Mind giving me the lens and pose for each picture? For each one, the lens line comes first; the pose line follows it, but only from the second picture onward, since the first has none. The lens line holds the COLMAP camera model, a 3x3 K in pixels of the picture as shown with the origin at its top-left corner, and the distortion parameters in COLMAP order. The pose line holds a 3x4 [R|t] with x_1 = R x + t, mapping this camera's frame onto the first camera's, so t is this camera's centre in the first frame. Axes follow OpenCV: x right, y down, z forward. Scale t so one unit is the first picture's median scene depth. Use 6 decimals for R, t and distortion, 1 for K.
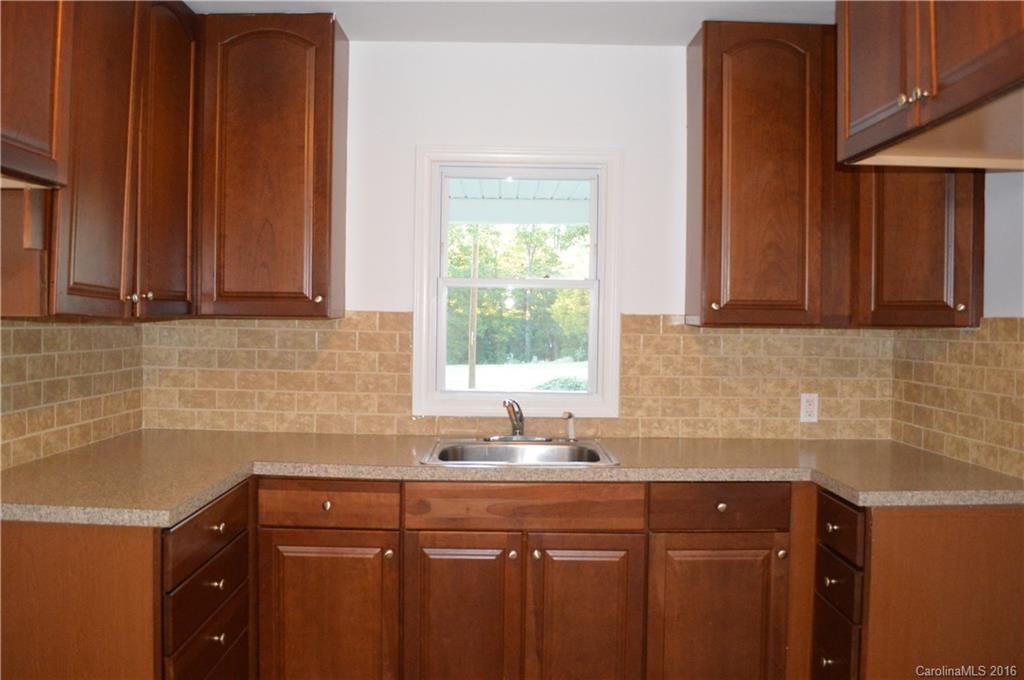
lens RADIAL K [[820.0, 0, 504.5], [0, 820.0, 337.5], [0, 0, 1]] dist [-0.082755, 0.022102]
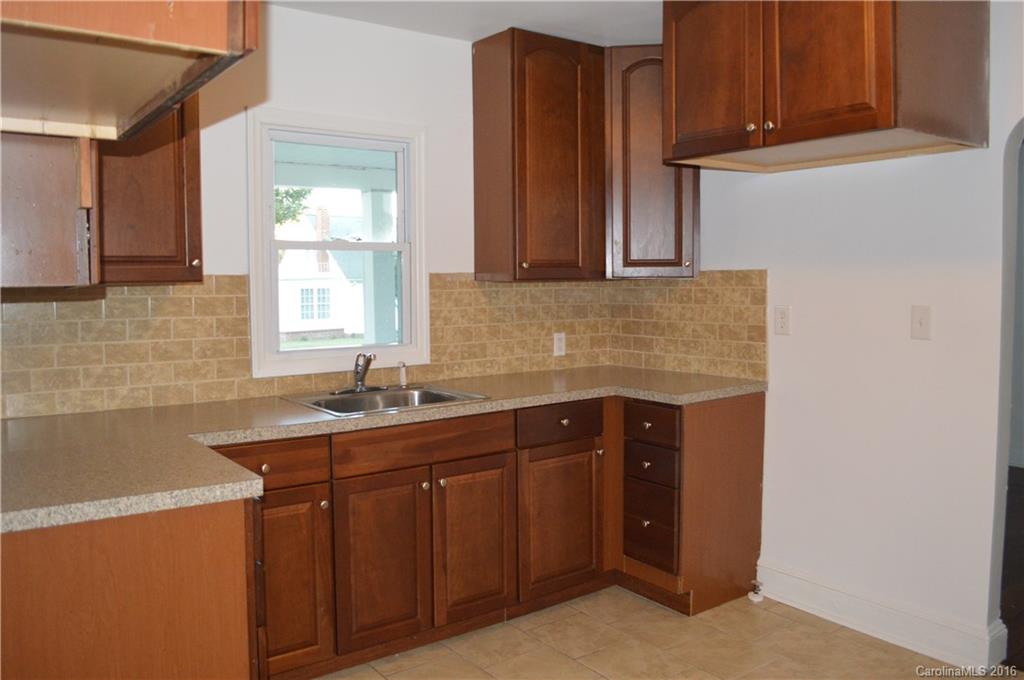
lens RADIAL K [[820.0, 0, 505.1], [0, 820.0, 338.4], [0, 0, 1]] dist [-0.082755, 0.022102]
pose [[0.806756, -0.063539, 0.587459, -0.445671], [0.033360, 0.997514, 0.062077, -0.004899], [-0.589943, -0.030483, 0.806869, 0.016768]]
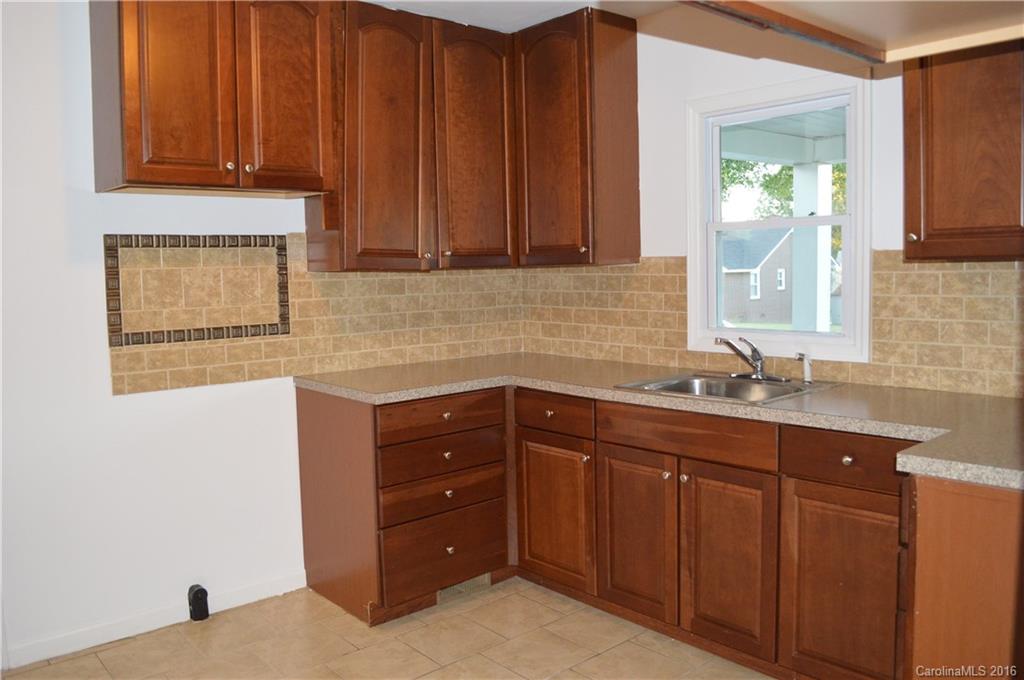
lens RADIAL K [[820.0, 0, 507.9], [0, 820.0, 337.1], [0, 0, 1]] dist [-0.082755, 0.022102]
pose [[0.652327, 0.034504, -0.757152, 0.561043], [0.014459, 0.998215, 0.057946, 0.010233], [0.757799, -0.048748, 0.650664, 0.102999]]
